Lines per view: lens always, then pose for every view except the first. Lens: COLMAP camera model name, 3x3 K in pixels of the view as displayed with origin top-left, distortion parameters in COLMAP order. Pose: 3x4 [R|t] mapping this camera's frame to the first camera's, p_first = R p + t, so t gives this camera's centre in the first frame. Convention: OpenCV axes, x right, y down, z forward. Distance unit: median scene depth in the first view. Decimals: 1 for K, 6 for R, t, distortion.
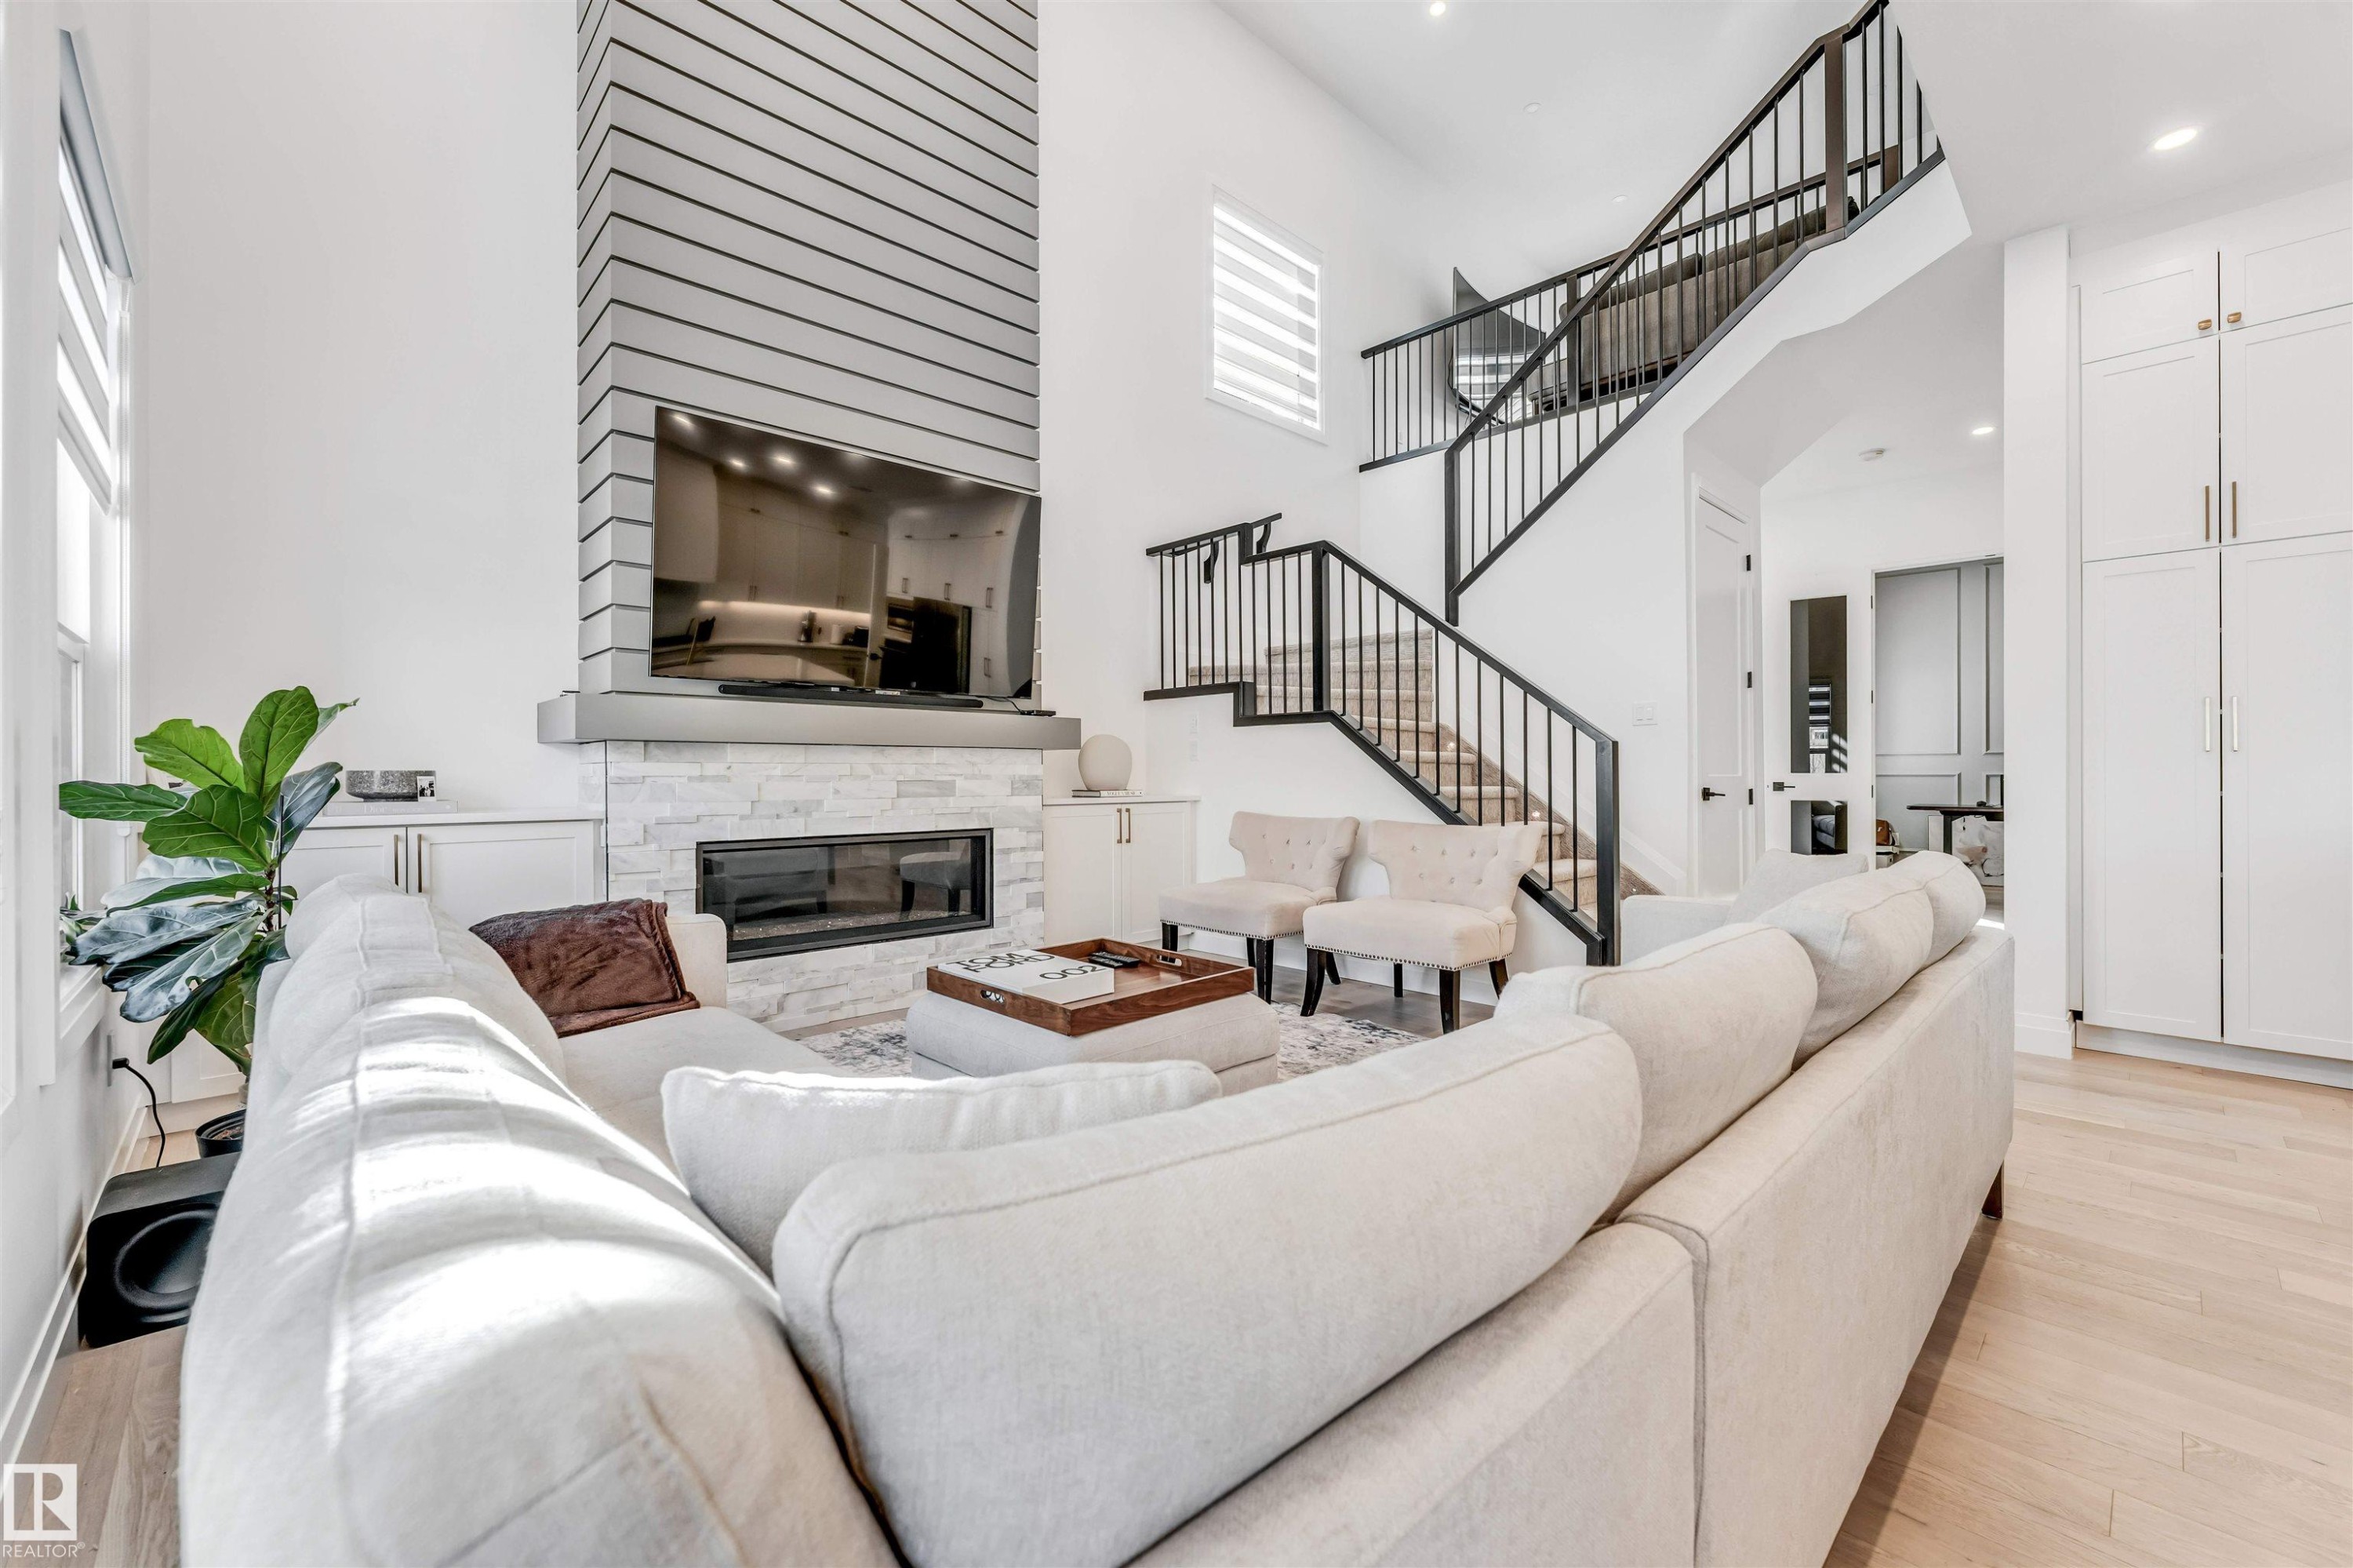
lens RADIAL K [[952.4, 0, 1156.5], [0, 952.4, 776.8], [0, 0, 1]] dist [0.000251, -0.001009]
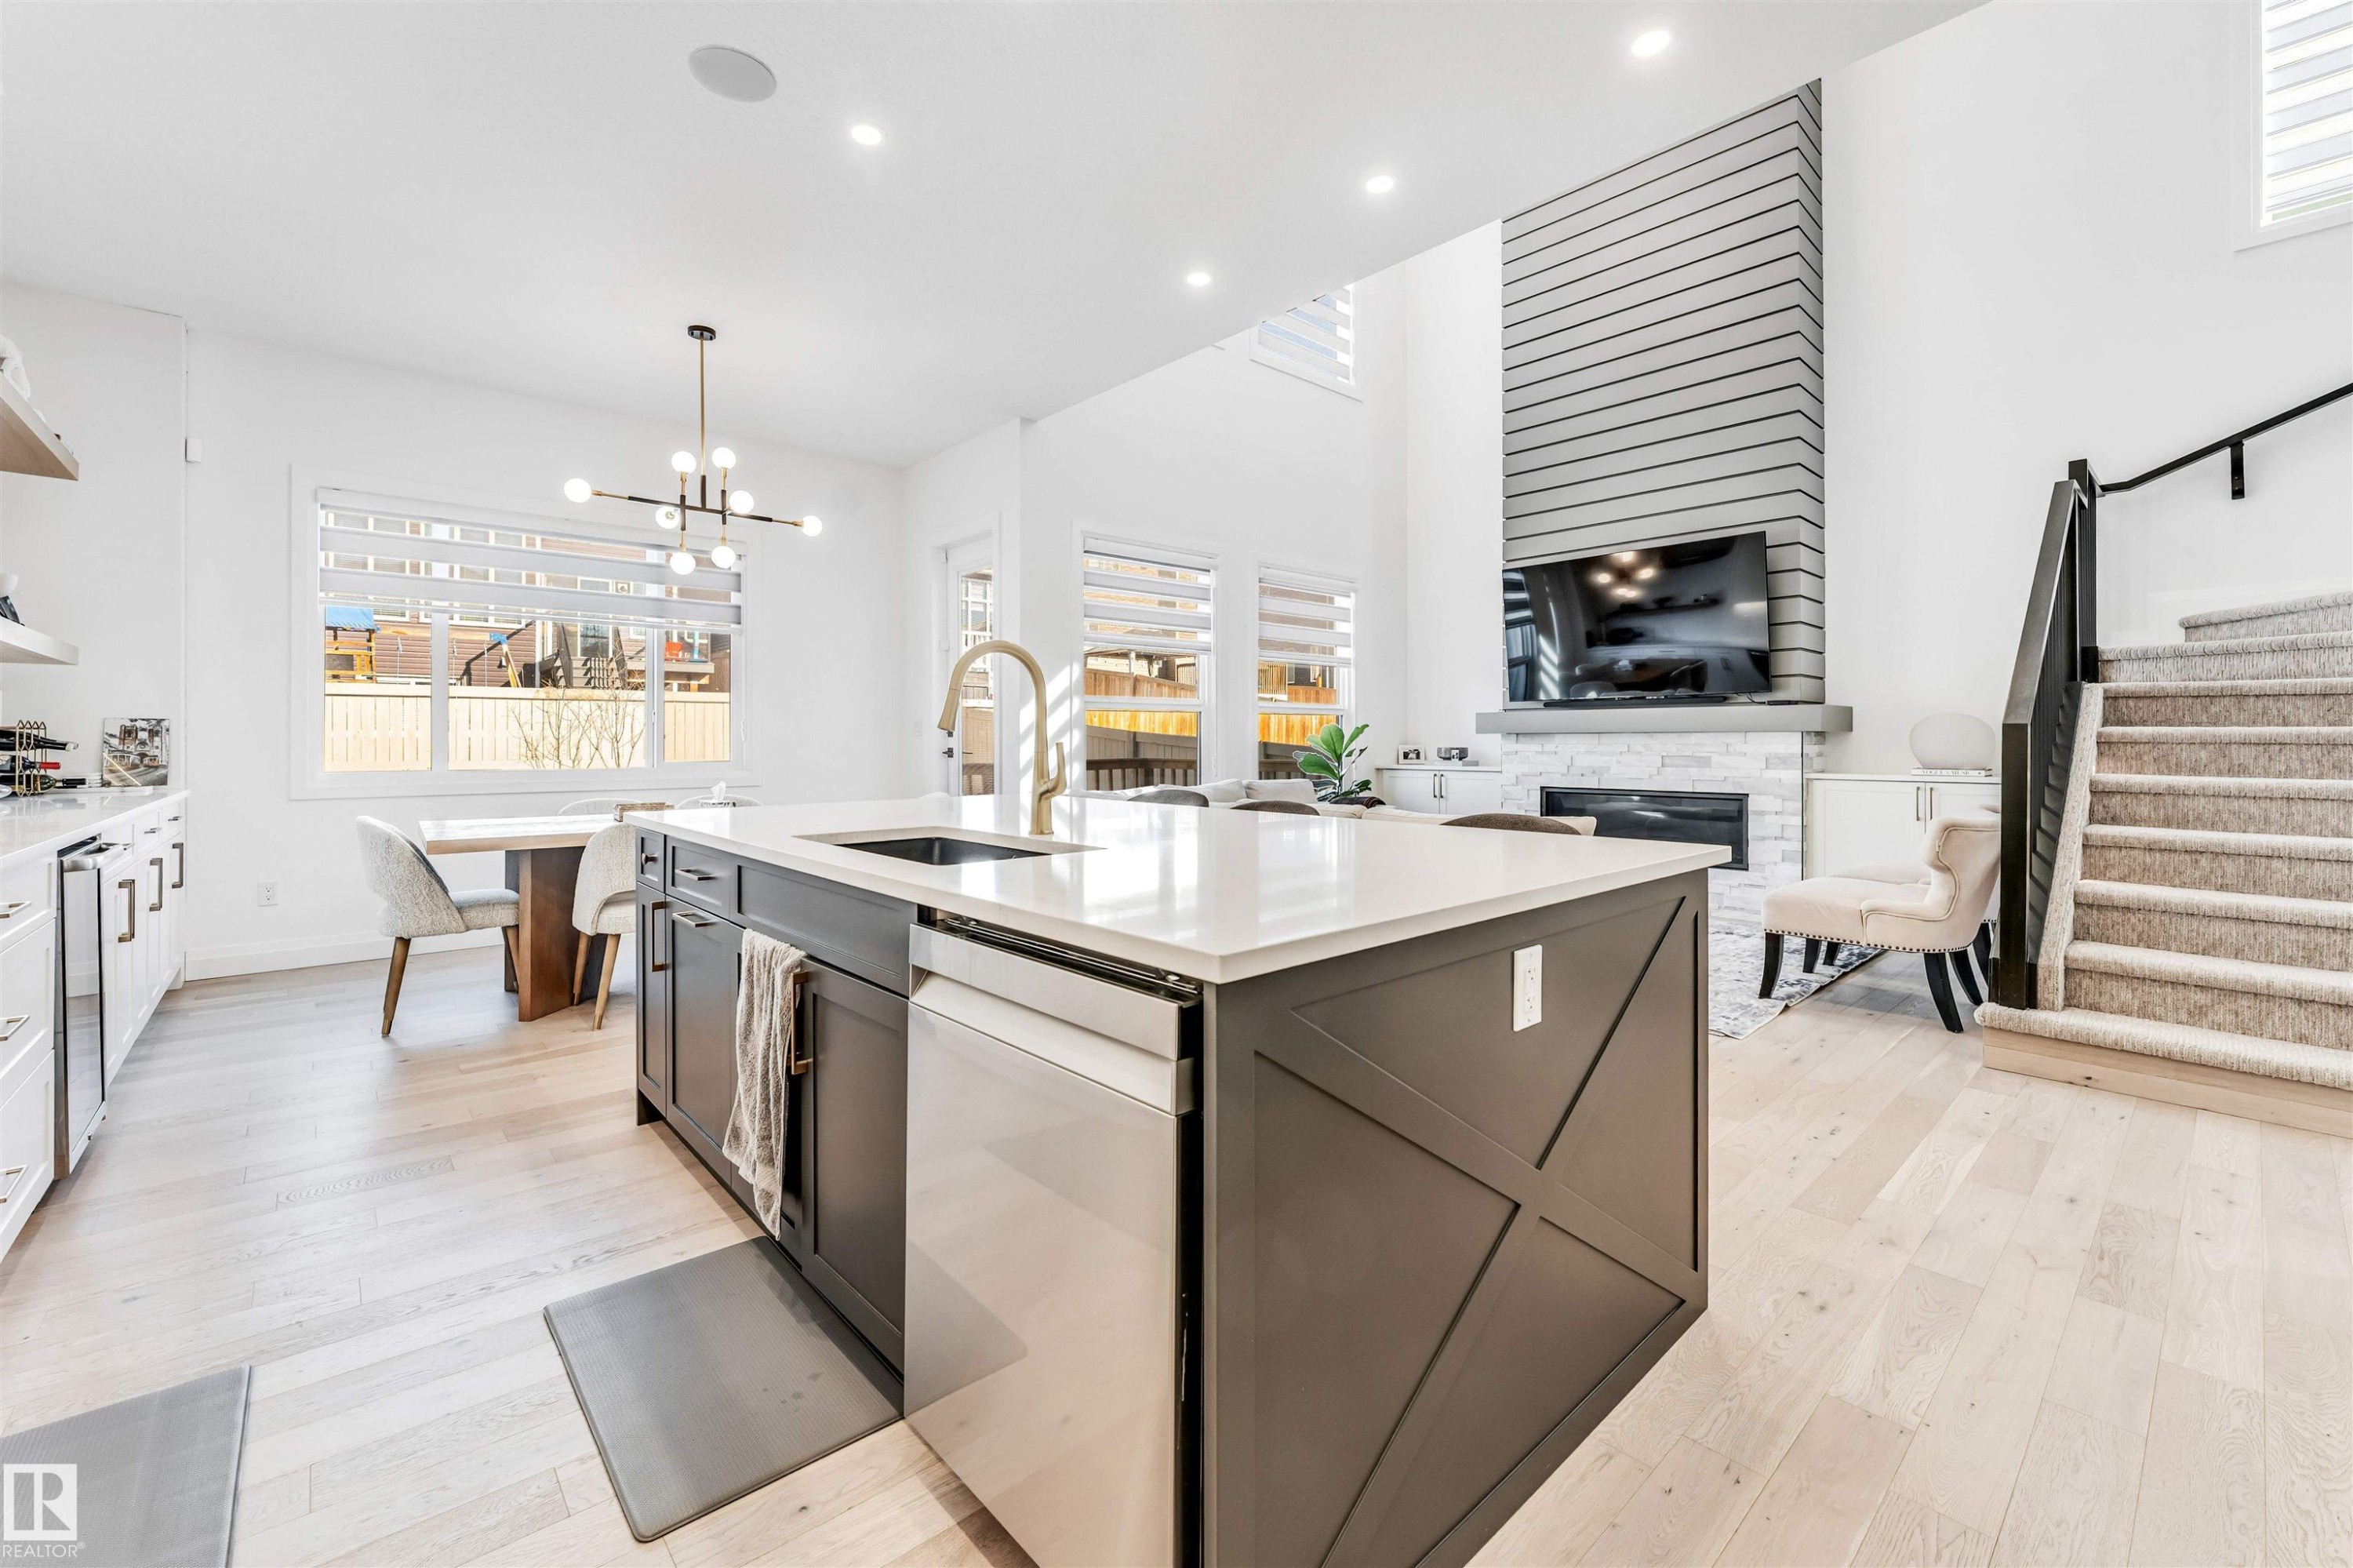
lens RADIAL K [[961.5, 0, 1154.0], [0, 961.5, 755.6], [0, 0, 1]] dist [-0.006562, 0.000326]
pose [[-0.030472, 0.020003, -0.999335, 1.155282], [0.000546, 0.999800, 0.019995, -0.024633], [0.999535, 0.000064, -0.030477, 0.232344]]
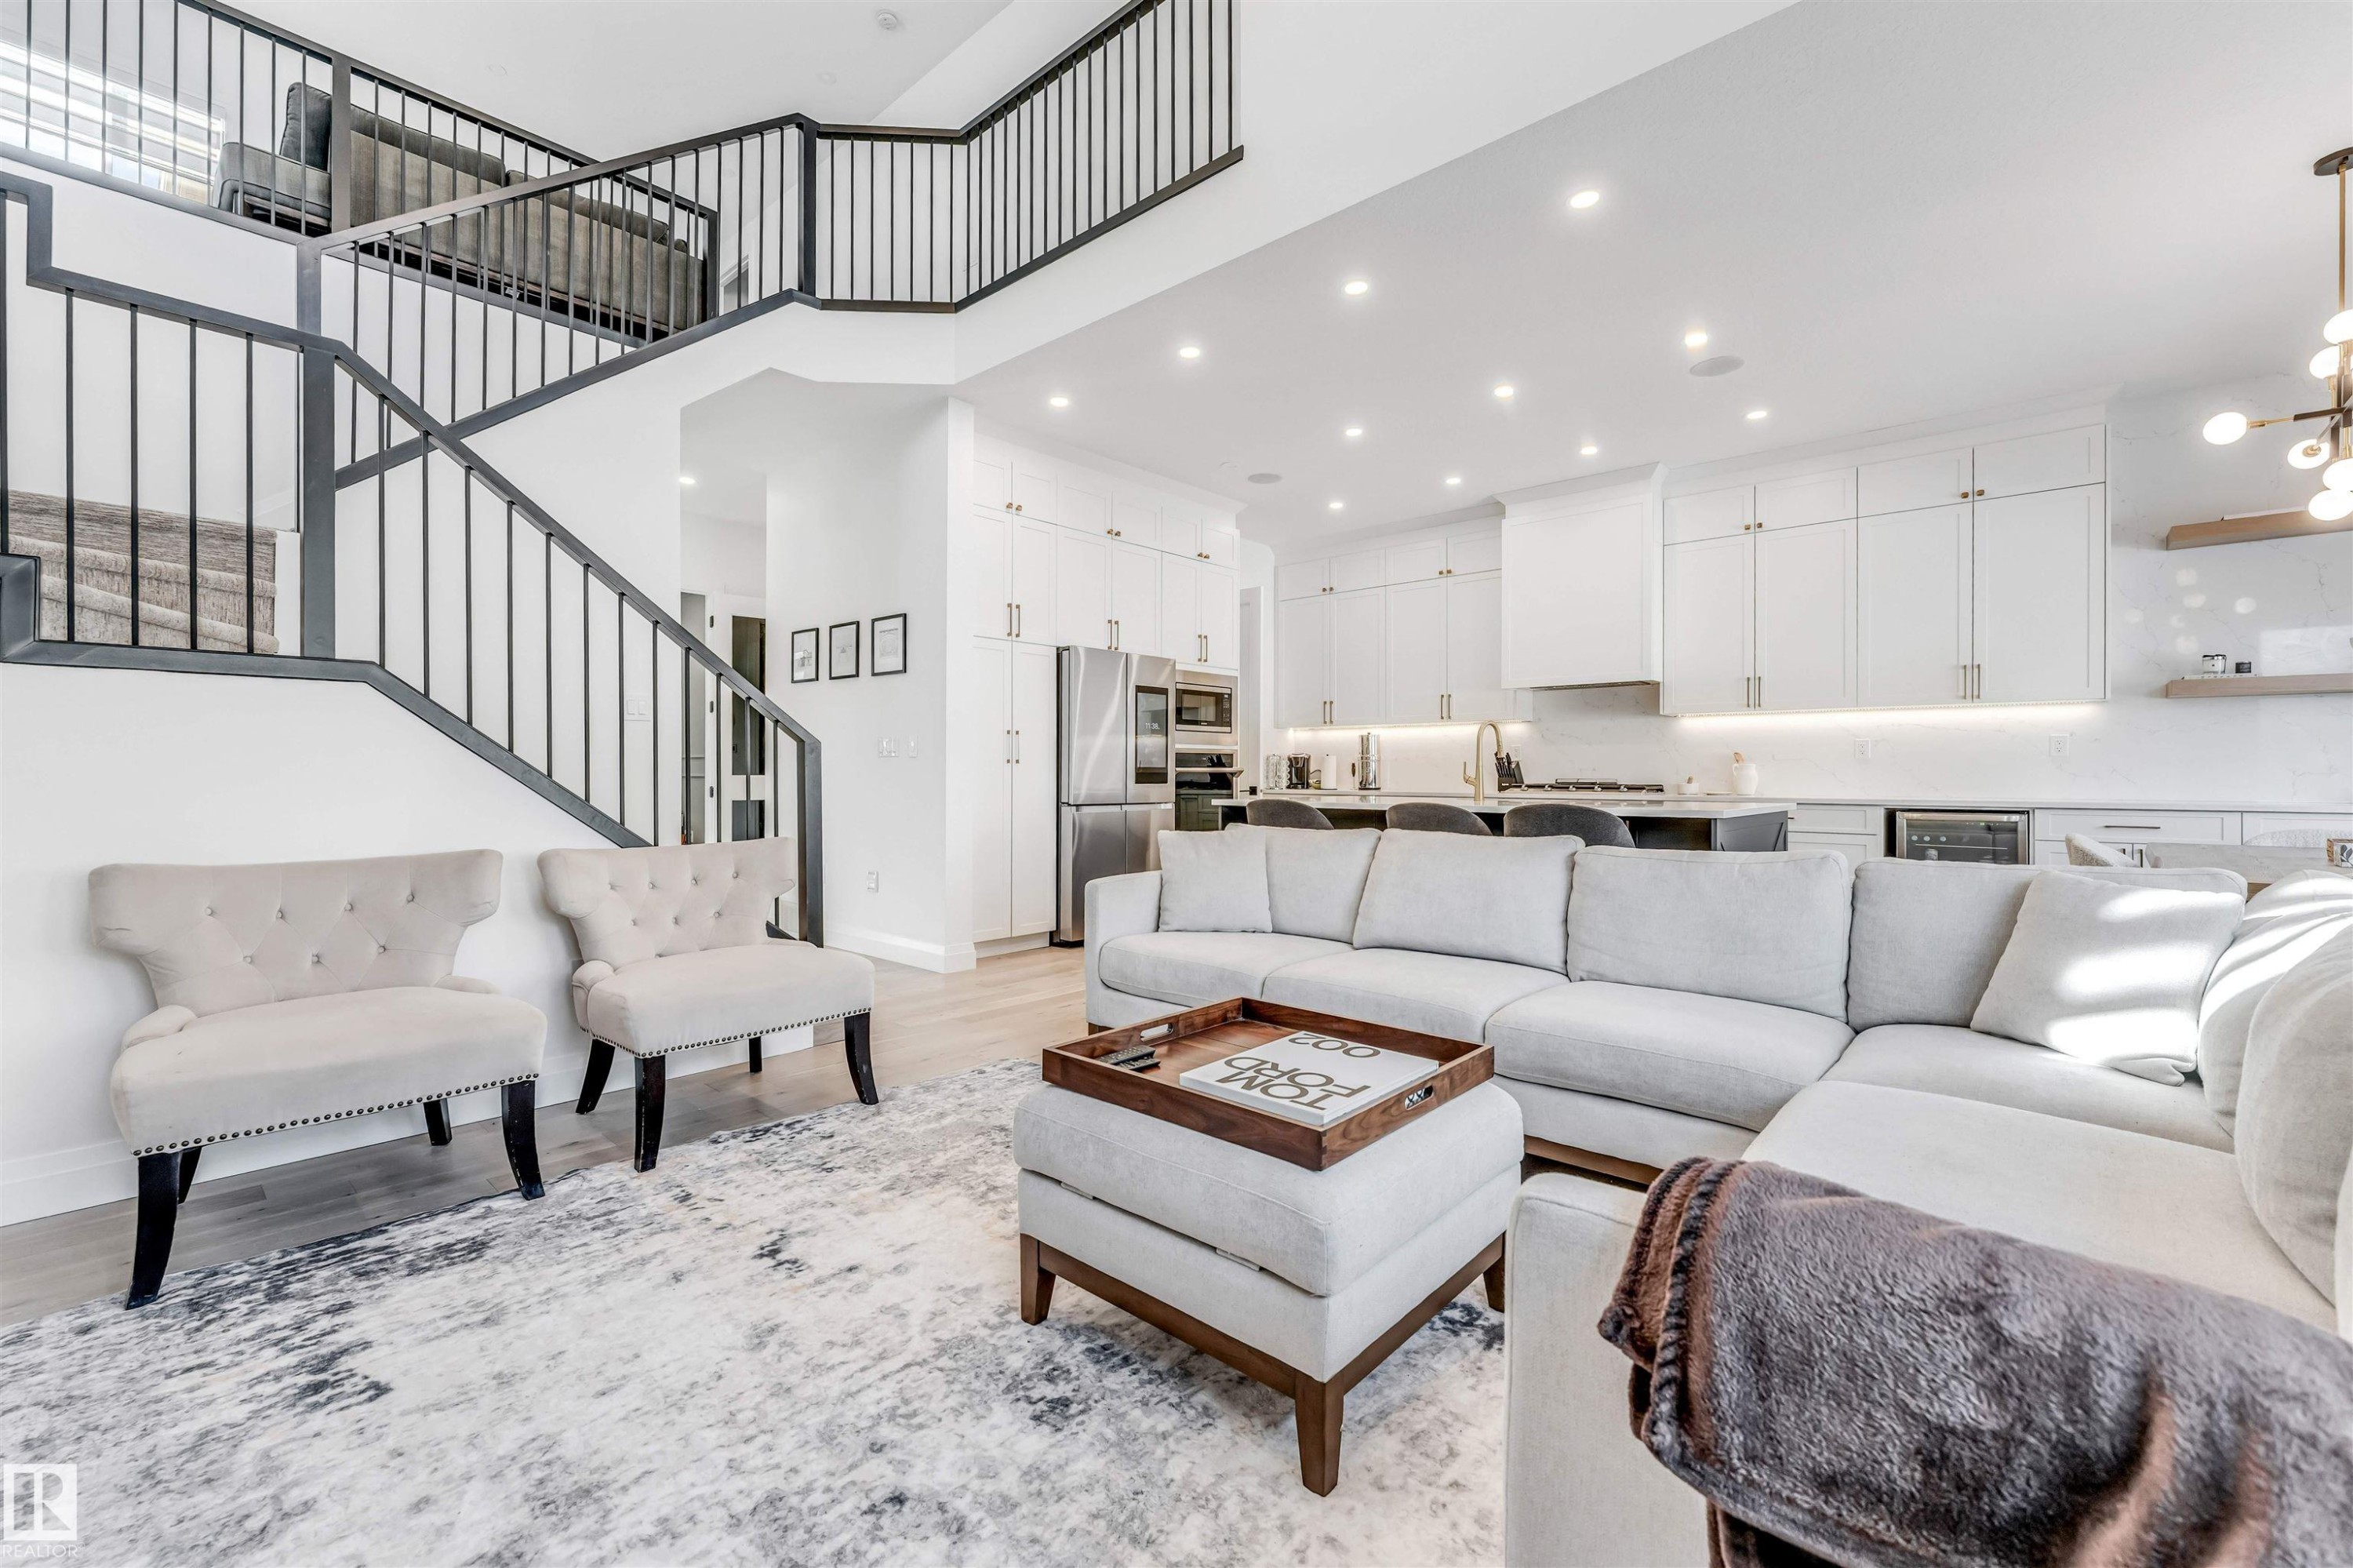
lens RADIAL K [[961.5, 0, 1156.1], [0, 961.5, 768.7], [0, 0, 1]] dist [-0.006562, 0.000326]
pose [[-0.063654, 0.005971, 0.997954, -0.440054], [0.001242, 0.999982, -0.005904, -0.006088], [-0.997971, 0.000864, -0.063660, 0.628959]]
